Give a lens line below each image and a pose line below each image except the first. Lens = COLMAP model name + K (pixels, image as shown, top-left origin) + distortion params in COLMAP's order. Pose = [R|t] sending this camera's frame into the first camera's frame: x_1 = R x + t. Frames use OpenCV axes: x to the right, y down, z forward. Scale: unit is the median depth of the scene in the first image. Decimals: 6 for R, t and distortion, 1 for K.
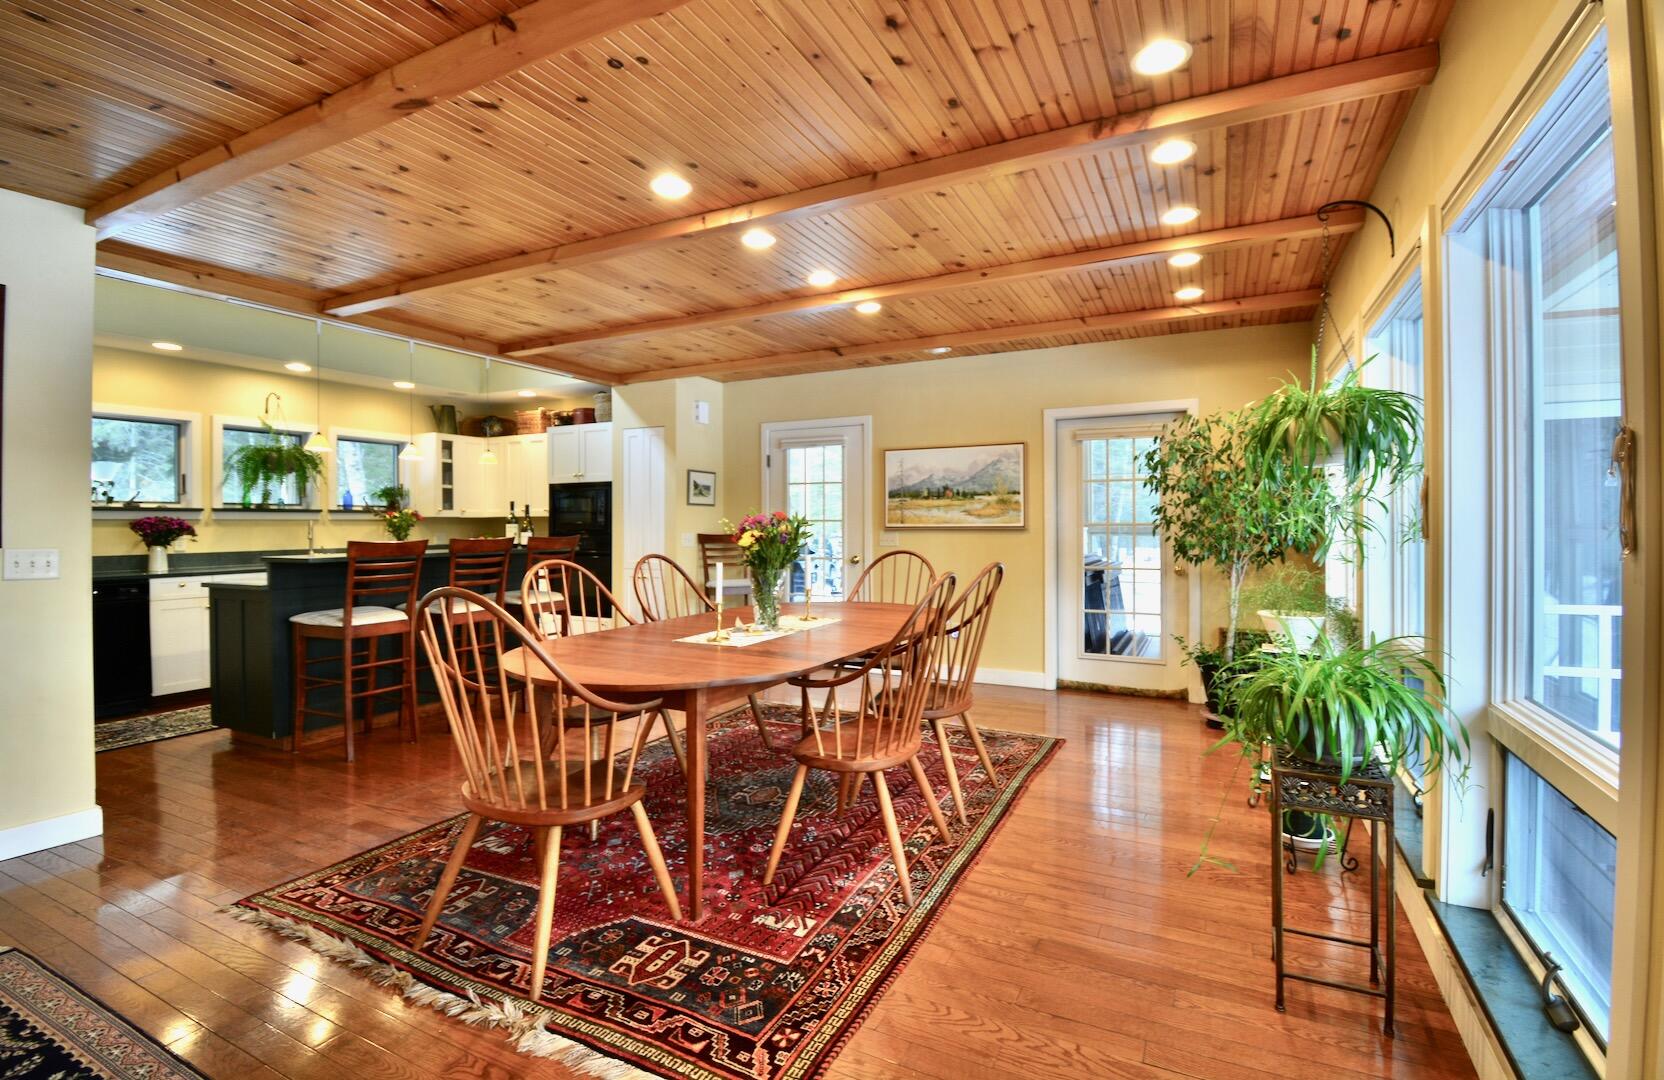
lens RADIAL K [[758.1, 0, 833.2], [0, 758.1, 540.9], [0, 0, 1]] dist [0.007923, -0.015766]
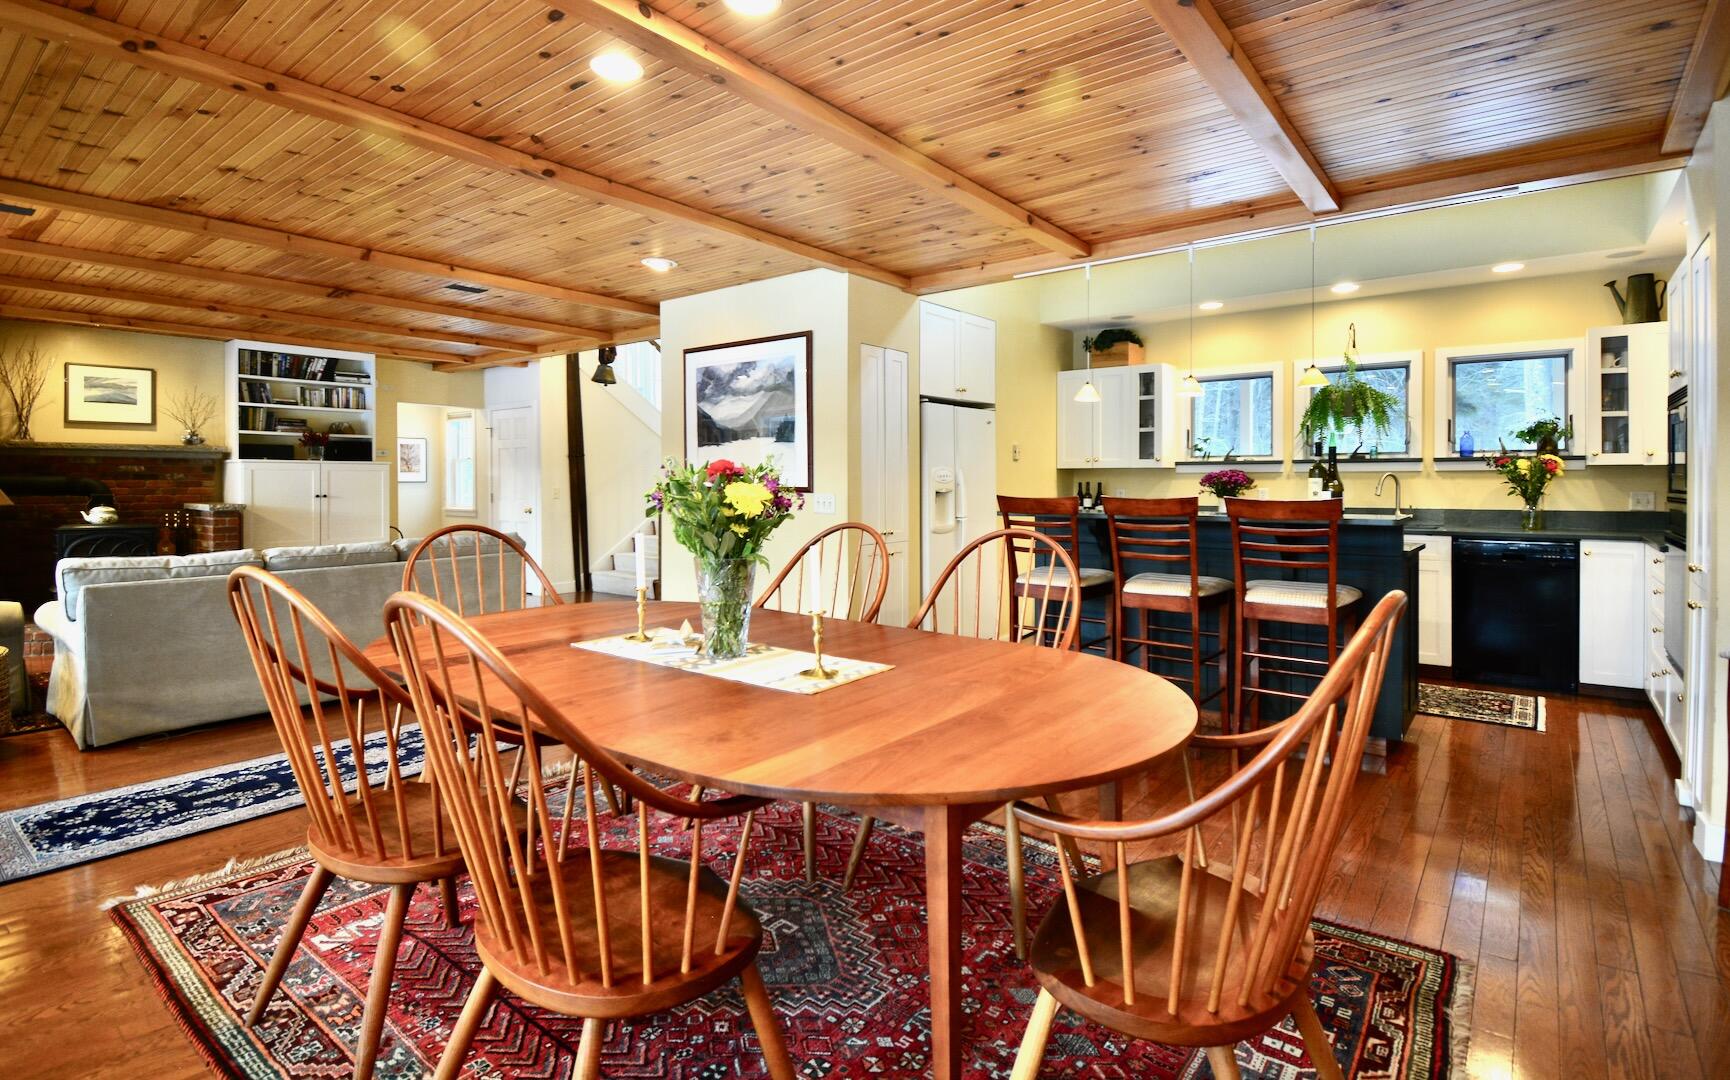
lens RADIAL K [[840.8, 0, 882.9], [0, 840.8, 493.5], [0, 0, 1]] dist [0.003307, -0.010235]
pose [[-0.191735, 0.023970, -0.981154, 0.321194], [-0.018634, 0.999433, 0.028058, -0.022893], [0.981270, 0.023663, -0.191179, 0.740132]]
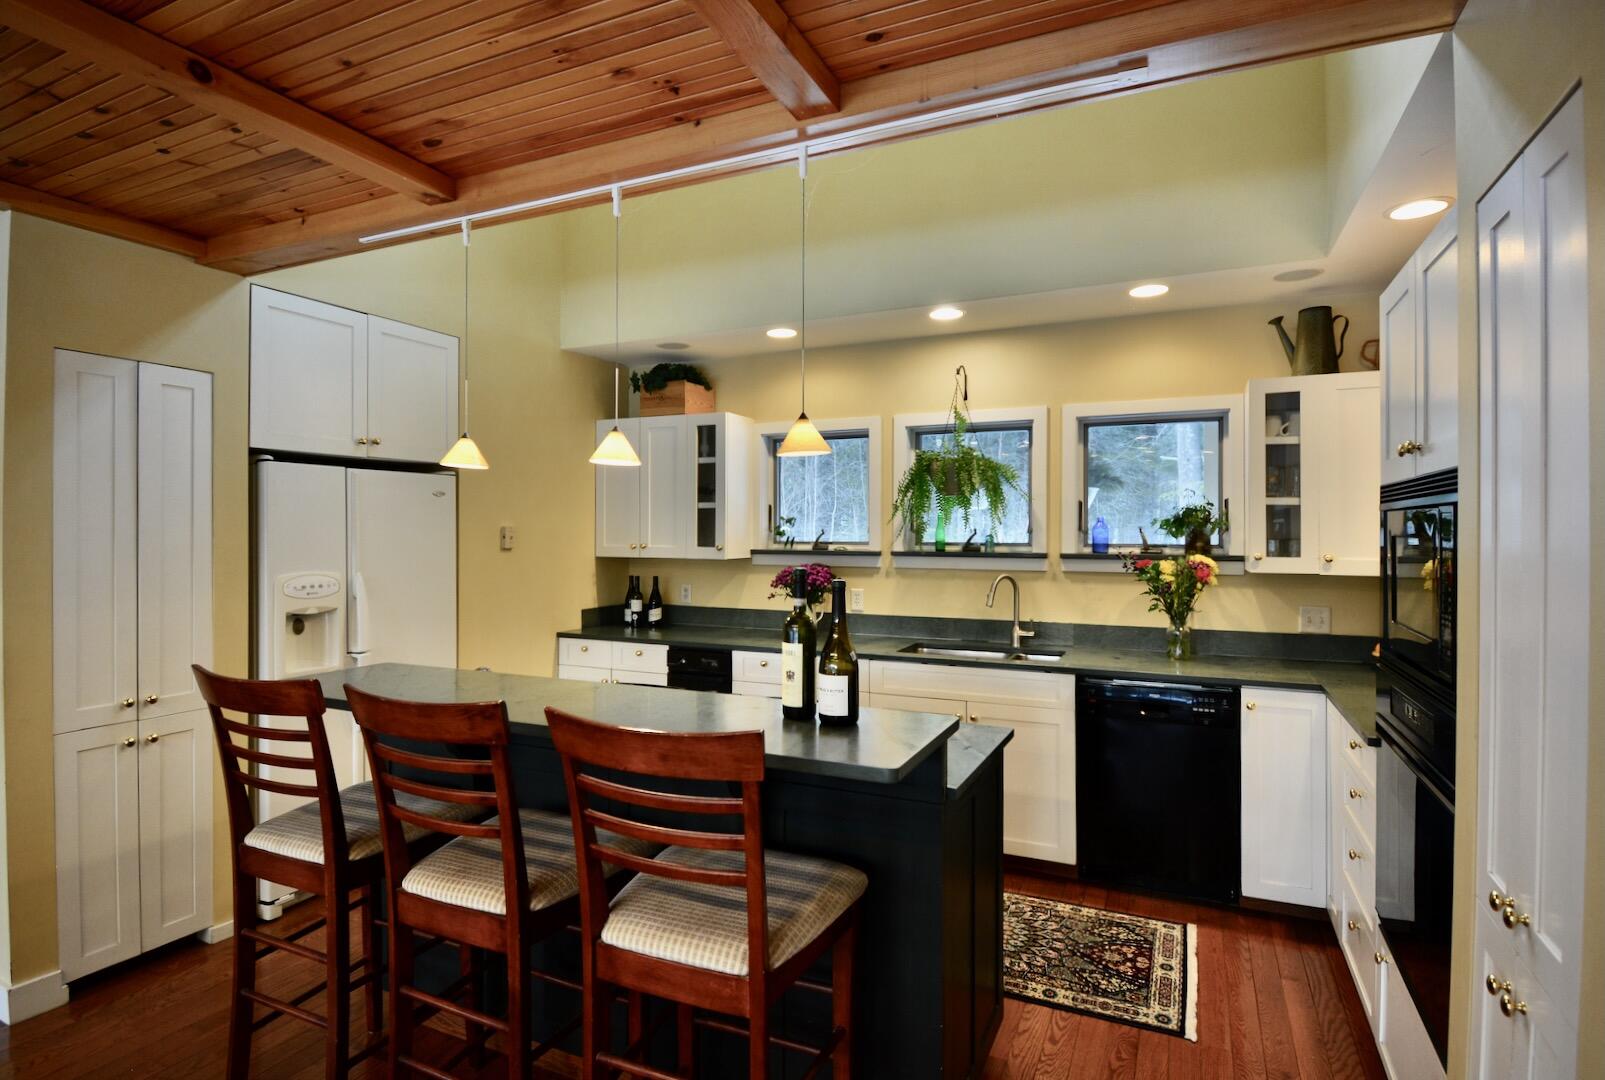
lens RADIAL K [[814.4, 0, 806.1], [0, 814.4, 541.2], [0, 0, 1]] dist [0.021368, -0.000567]
pose [[0.029291, 0.022983, -0.999307, -0.085962], [-0.025151, 0.999436, 0.022248, -0.070601], [0.999254, 0.024482, 0.029853, 0.949666]]
